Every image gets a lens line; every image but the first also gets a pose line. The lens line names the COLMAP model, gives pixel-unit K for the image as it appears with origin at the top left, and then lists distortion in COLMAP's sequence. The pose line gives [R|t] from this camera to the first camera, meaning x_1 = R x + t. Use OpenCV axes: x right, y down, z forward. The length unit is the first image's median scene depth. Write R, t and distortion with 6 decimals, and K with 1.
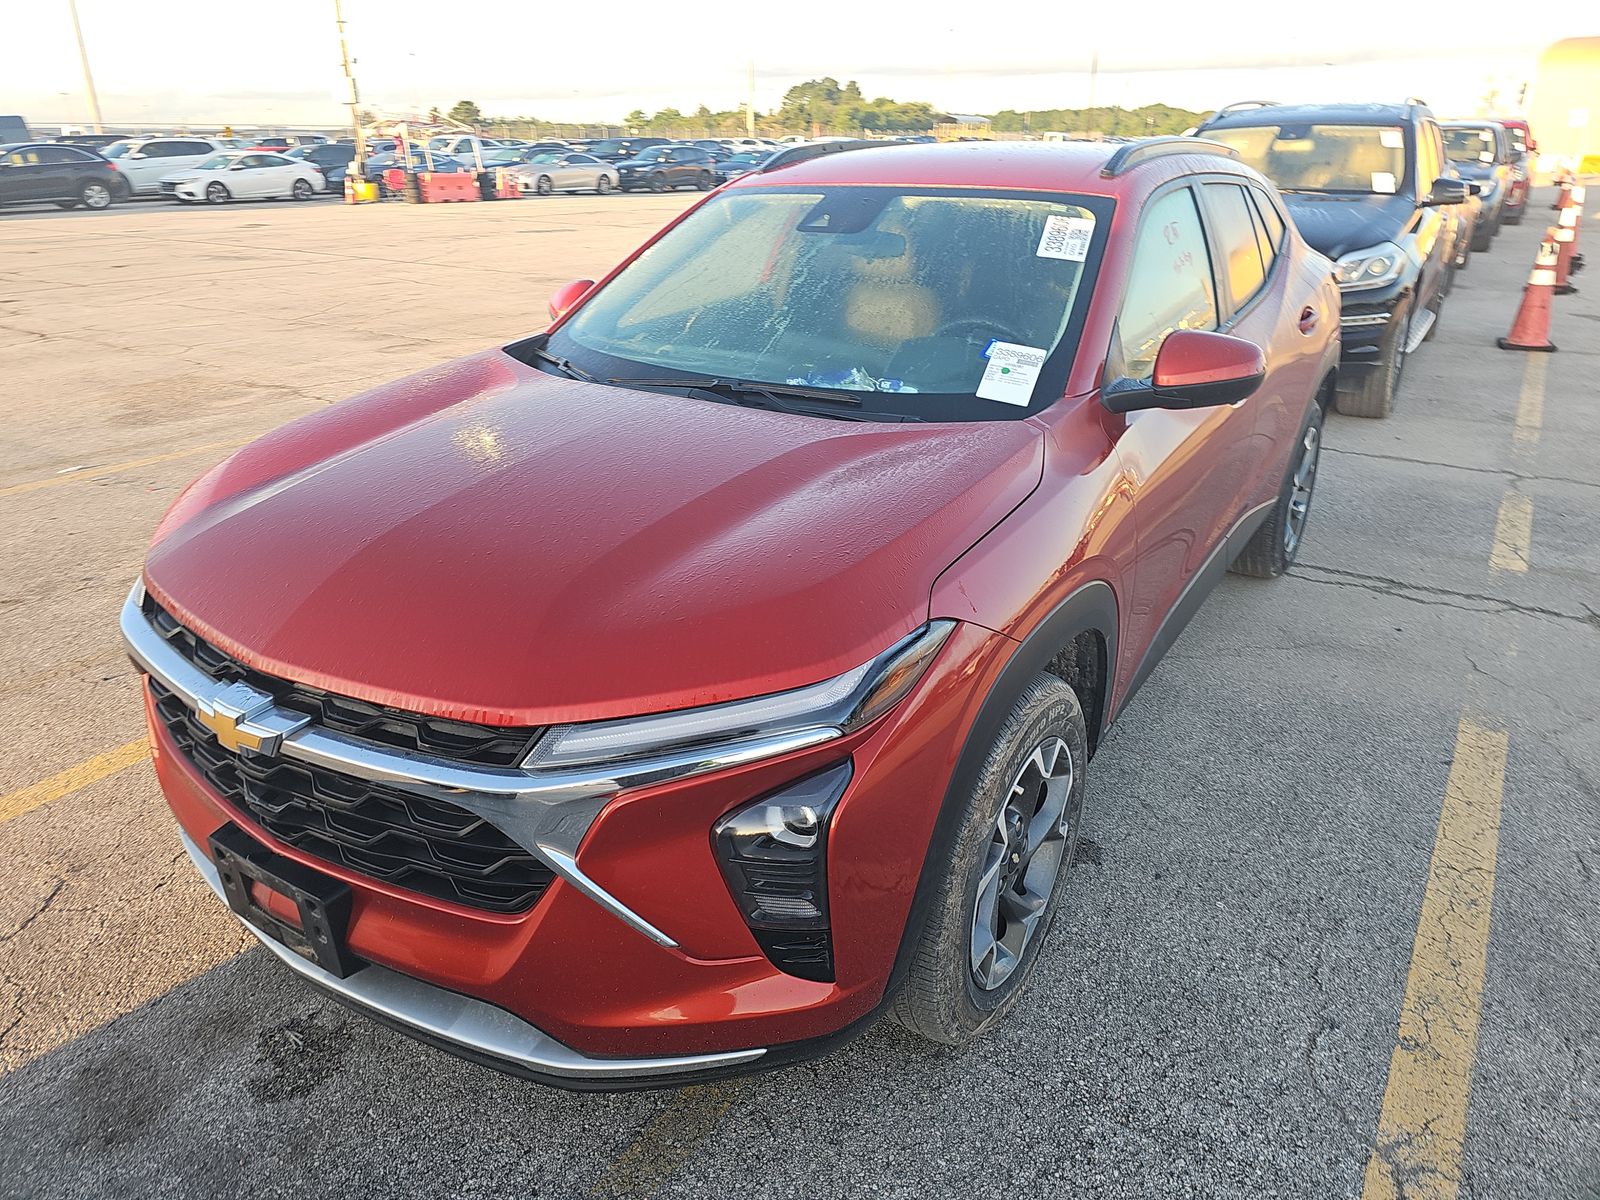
lens RADIAL K [[1059.5, 0, 786.8], [0, 1059.5, 591.3], [0, 0, 1]] dist [0.020477, -0.031703]
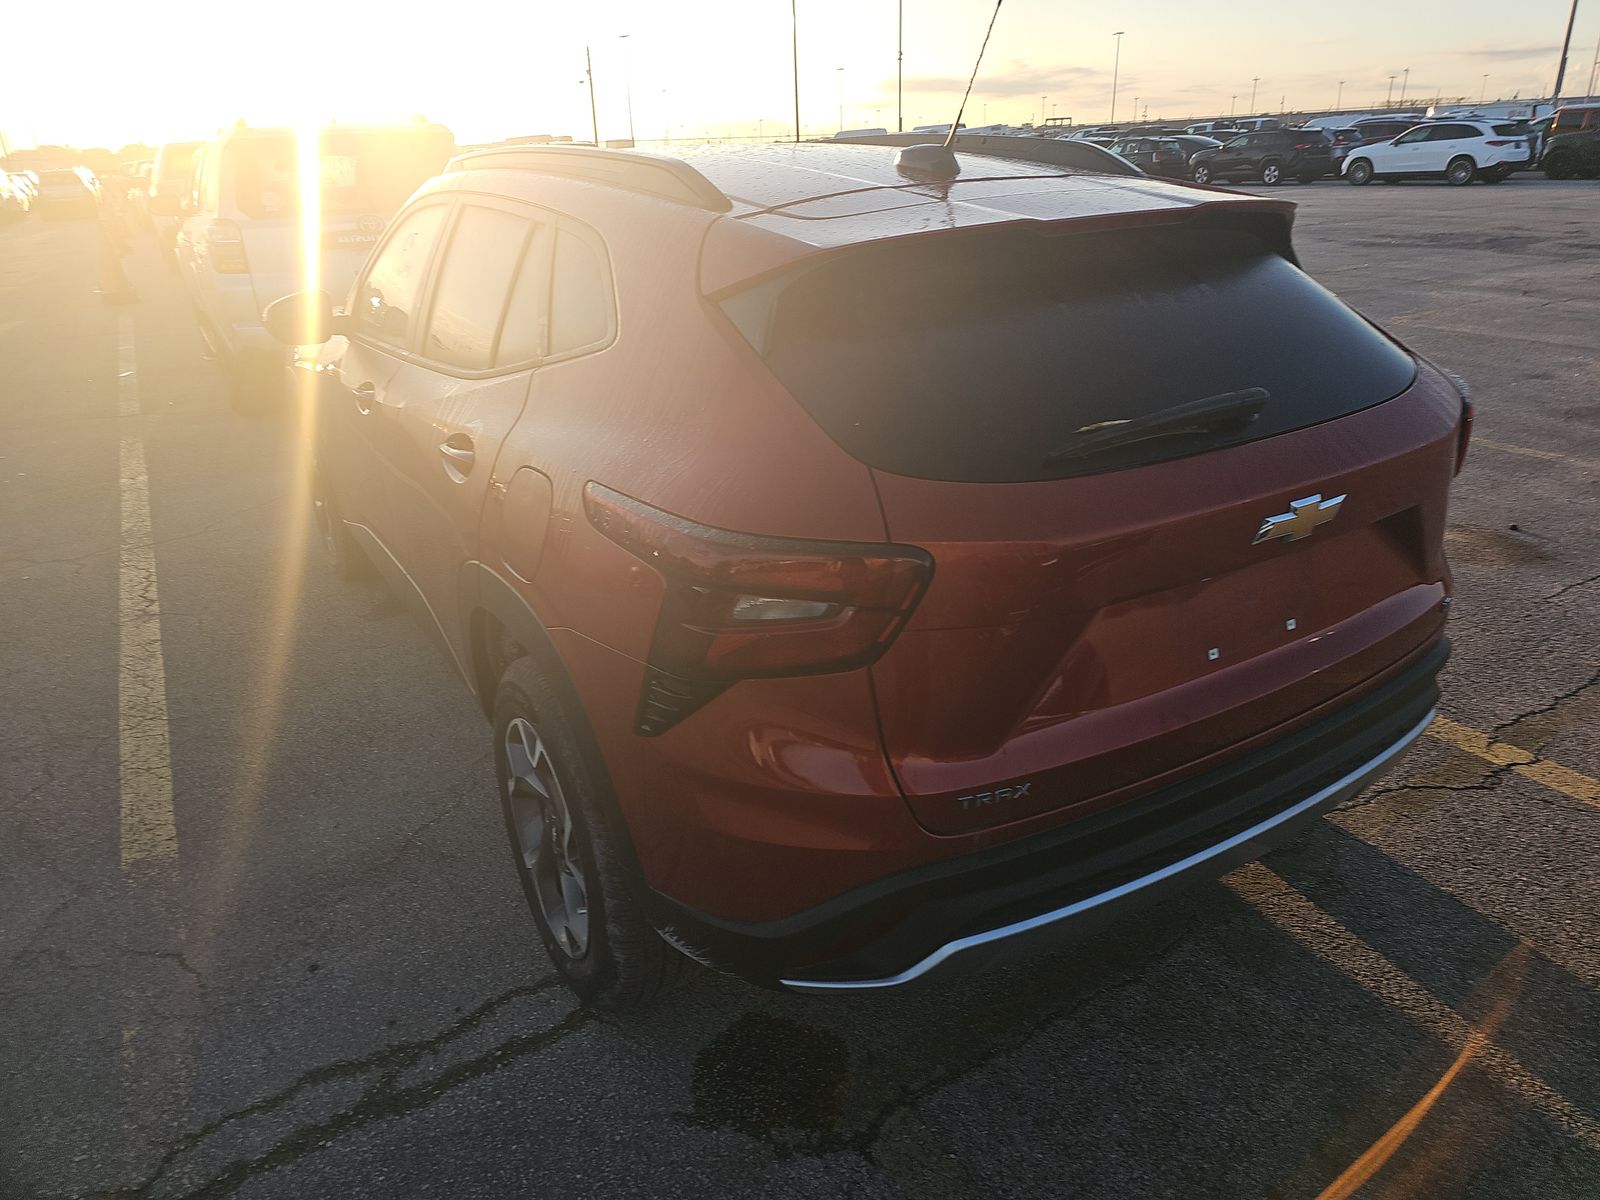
lens RADIAL K [[1059.5, 0, 786.6], [0, 1059.5, 614.9], [0, 0, 1]] dist [0.020477, -0.031703]
pose [[-0.432934, 0.375223, -0.819619, 1.419352], [-0.316472, 0.788102, 0.527959, -0.837501], [0.844046, 0.487958, -0.222449, 2.043723]]
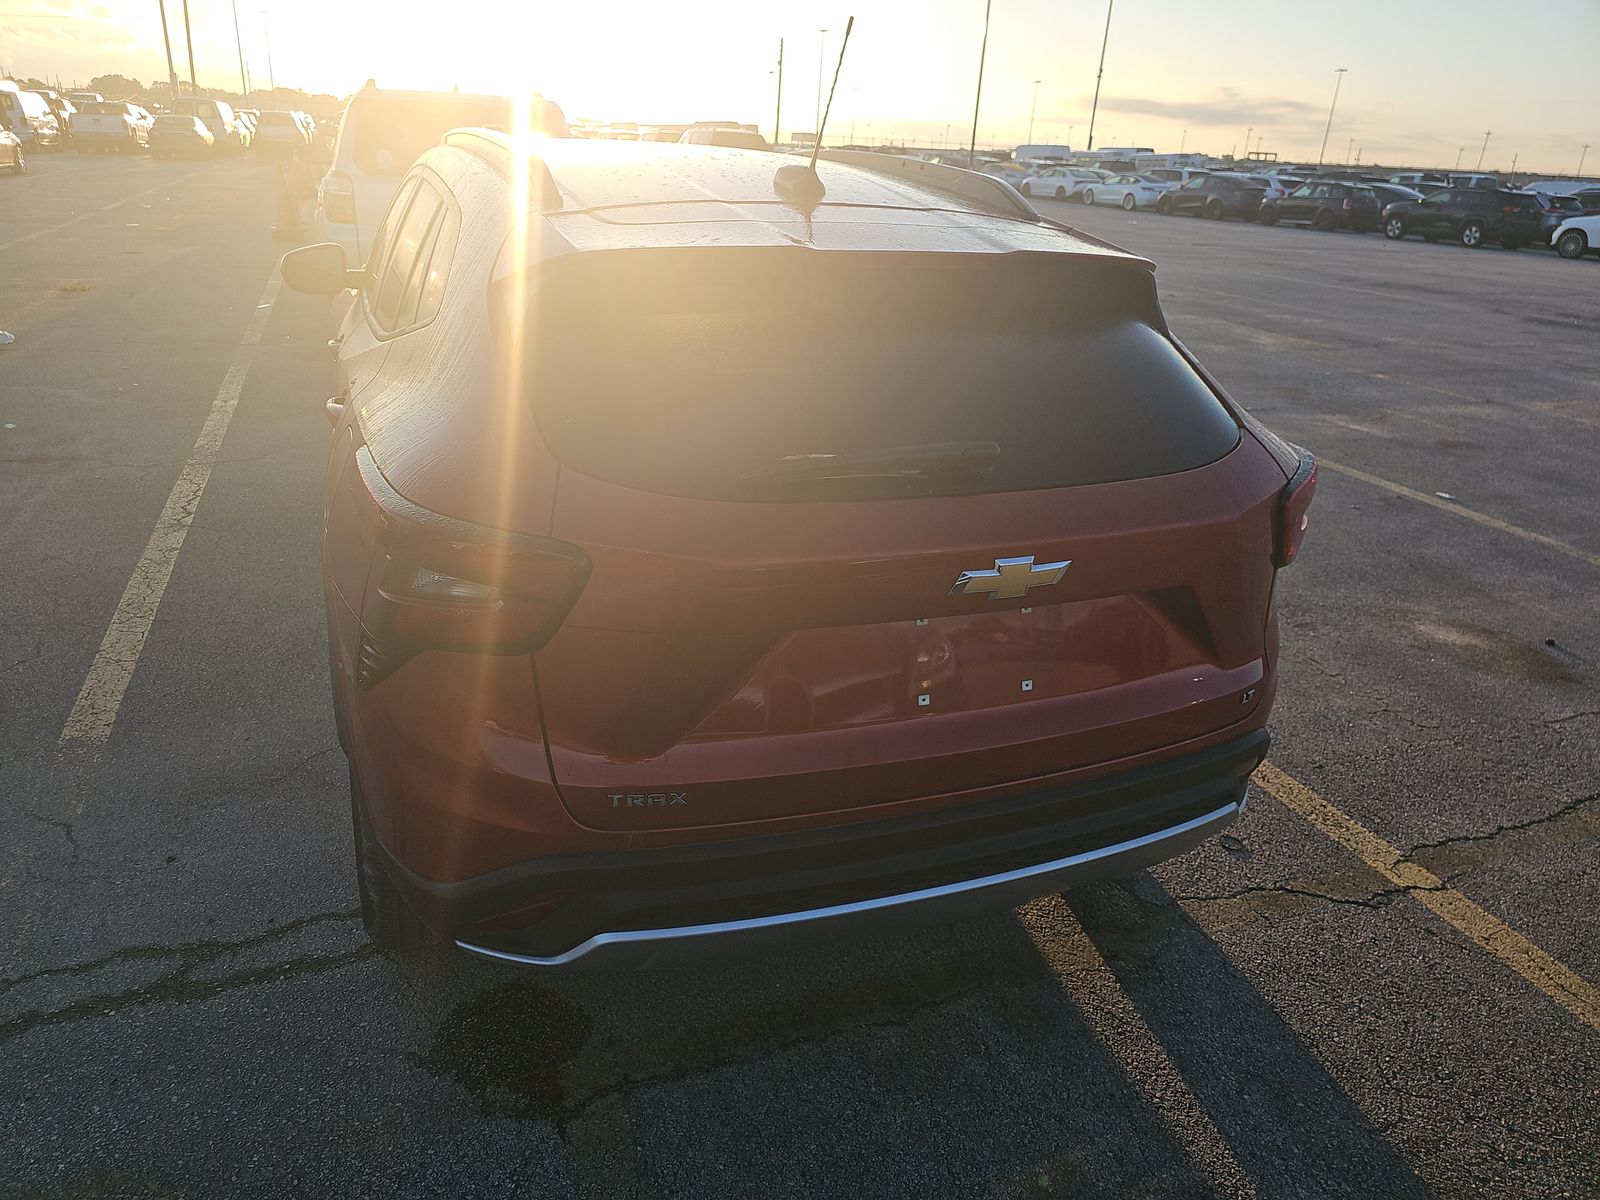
lens RADIAL K [[1059.5, 0, 750.8], [0, 1059.5, 616.3], [0, 0, 1]] dist [0.020477, -0.031703]
pose [[-0.593260, 0.297528, -0.748010, 1.310677], [-0.358346, 0.734449, 0.576344, -0.929577], [0.720854, 0.609969, -0.329101, 2.235976]]
